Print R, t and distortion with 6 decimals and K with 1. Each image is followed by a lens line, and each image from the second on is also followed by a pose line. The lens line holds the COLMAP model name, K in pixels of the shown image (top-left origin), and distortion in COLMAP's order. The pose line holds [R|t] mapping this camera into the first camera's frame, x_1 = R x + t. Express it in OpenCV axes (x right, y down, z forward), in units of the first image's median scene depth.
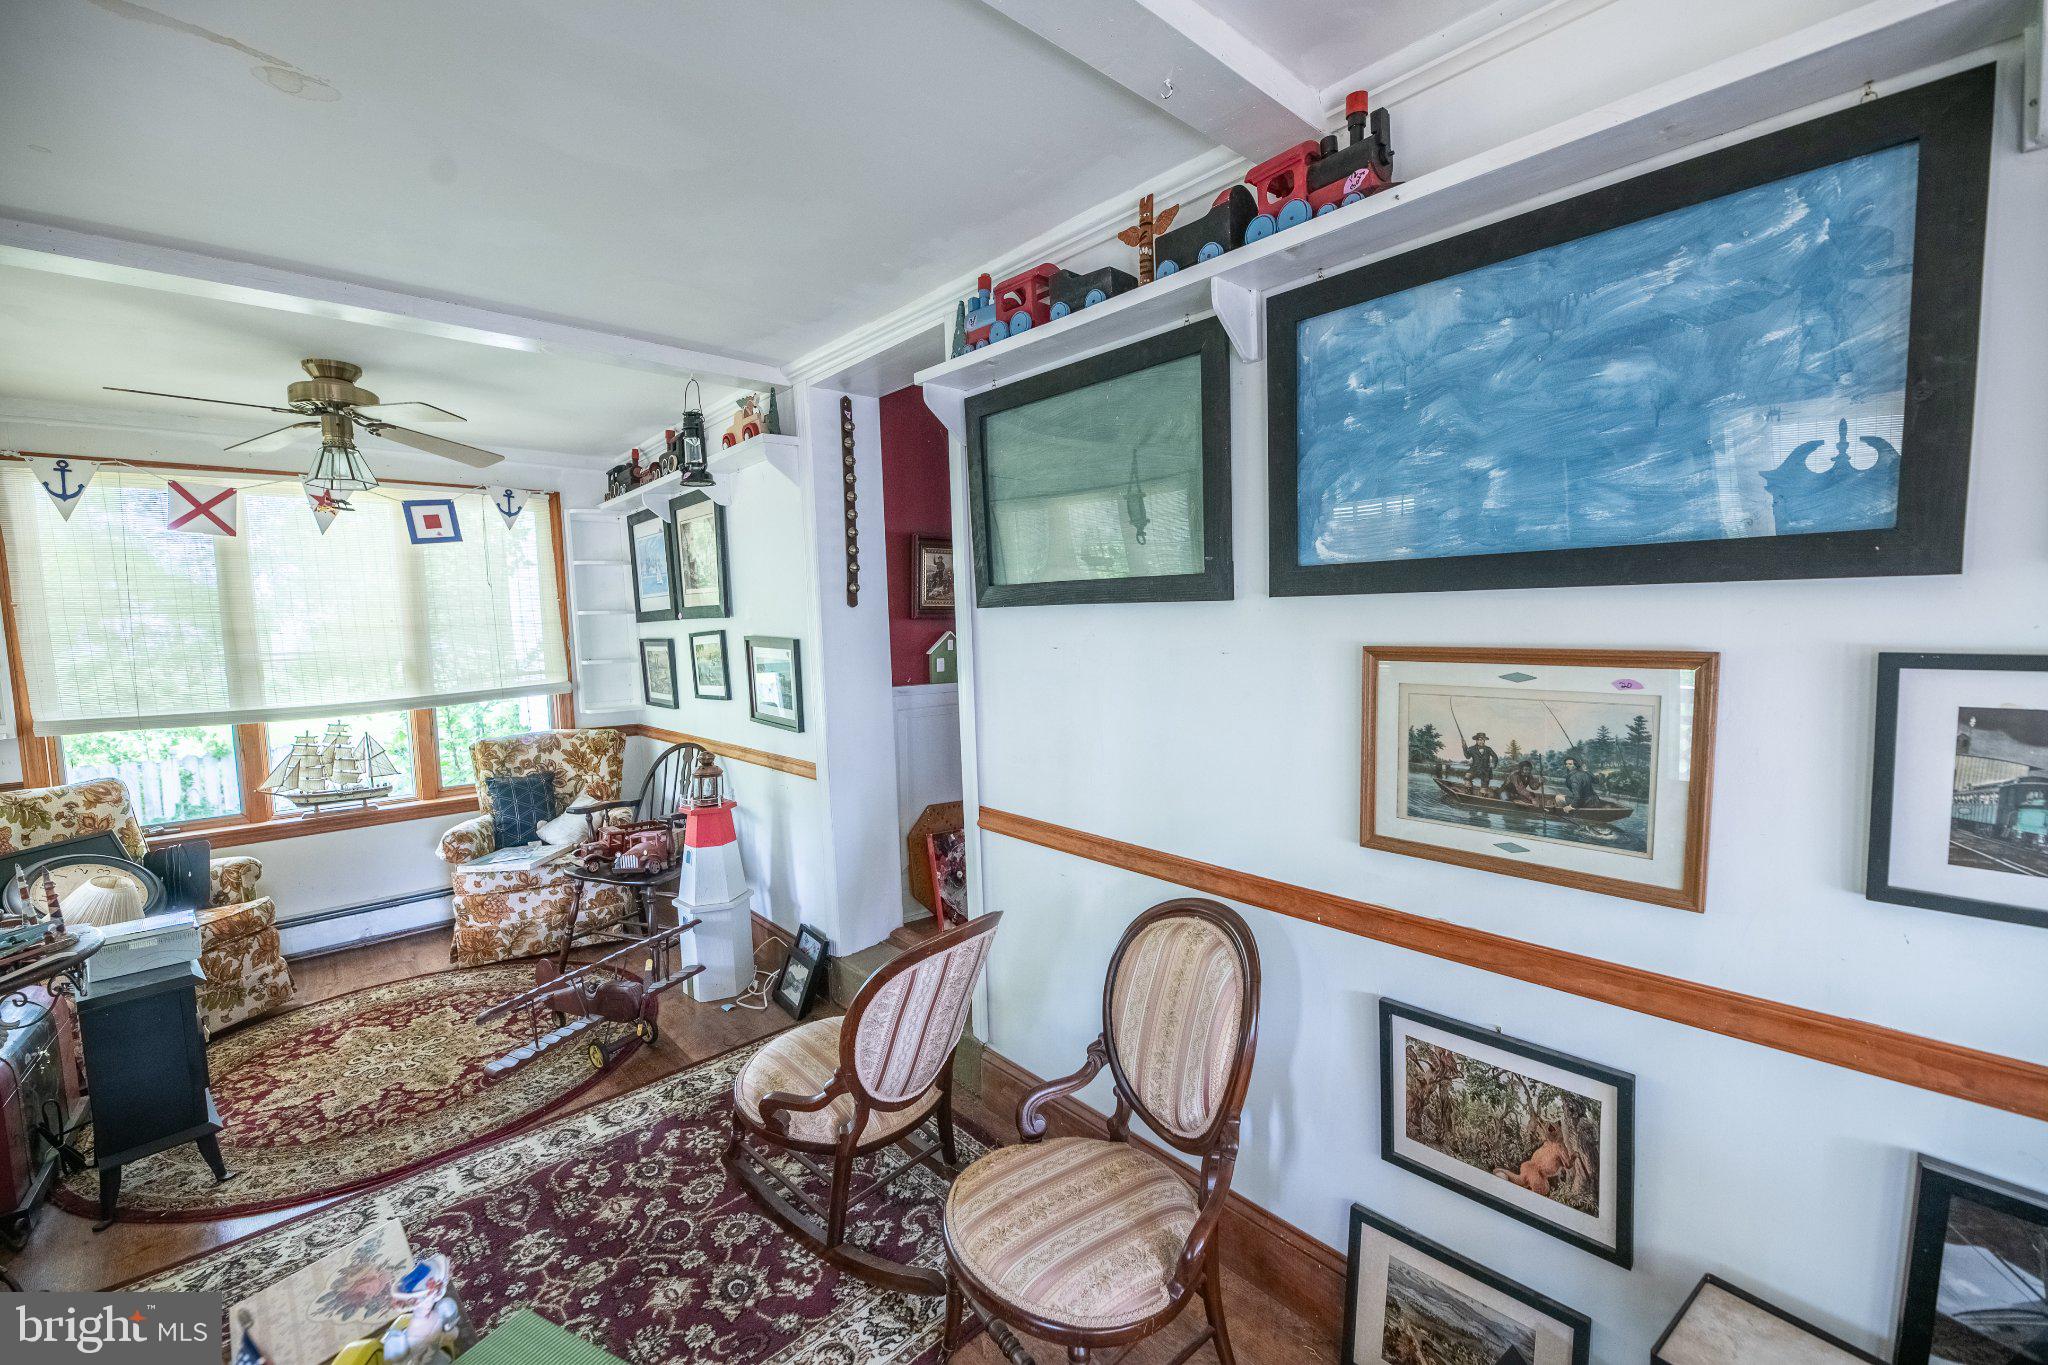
lens RADIAL K [[823.8, 0, 1028.4], [0, 823.8, 691.6], [0, 0, 1]] dist [0.002583, -0.004740]
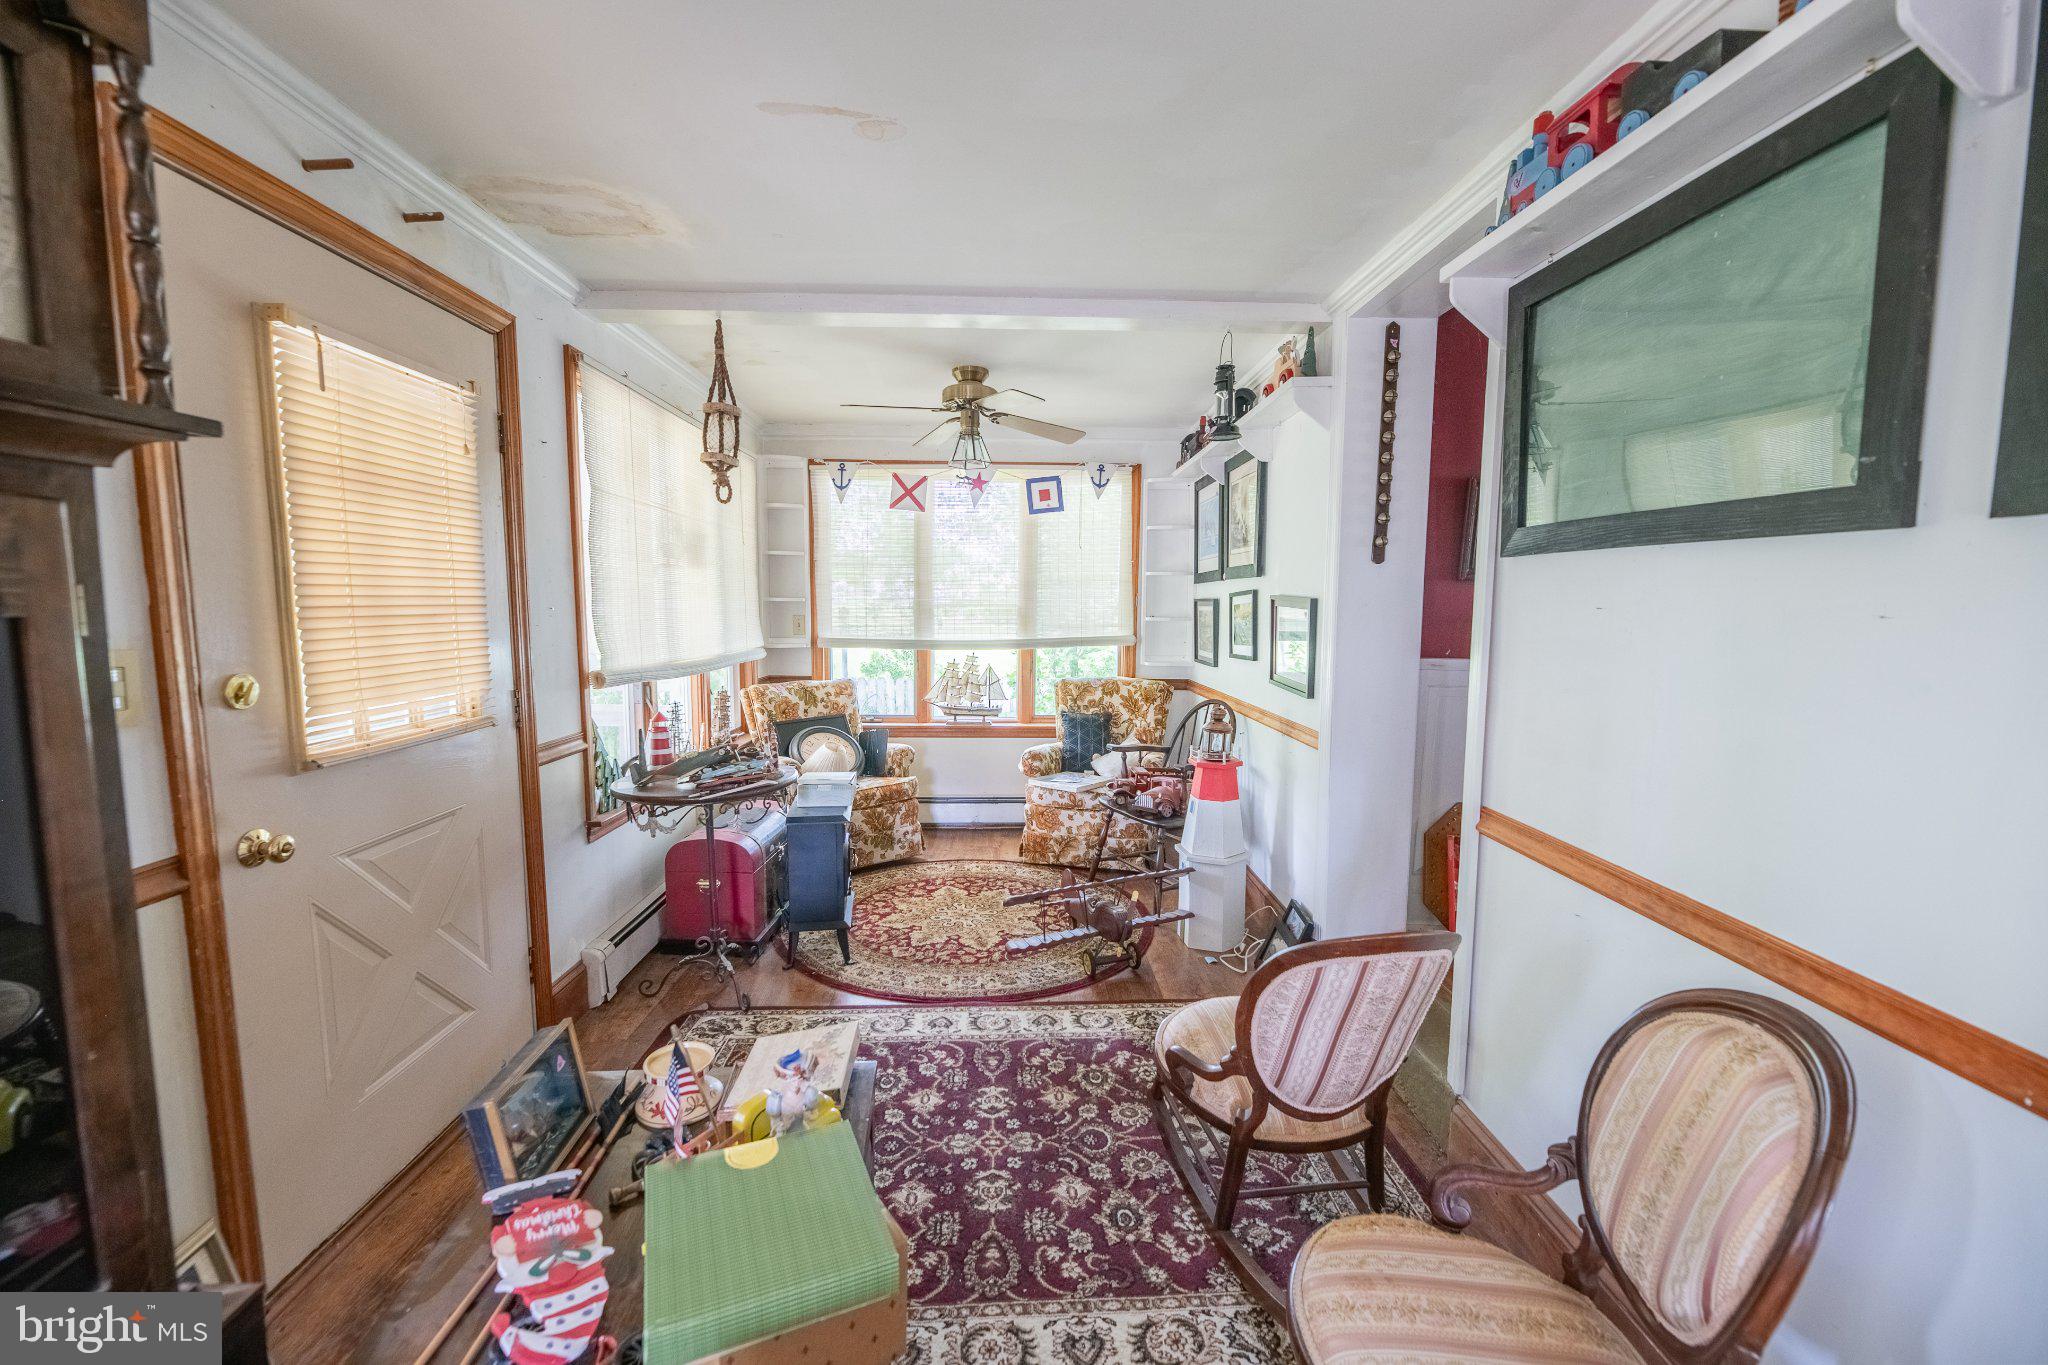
lens RADIAL K [[826.1, 0, 1027.4], [0, 826.1, 691.2], [0, 0, 1]] dist [0.001682, -0.006745]
pose [[0.760086, 0.102372, -0.641708, 0.102880], [-0.084353, 0.994701, 0.058772, 0.016883], [0.644324, 0.009458, 0.764694, 0.093340]]
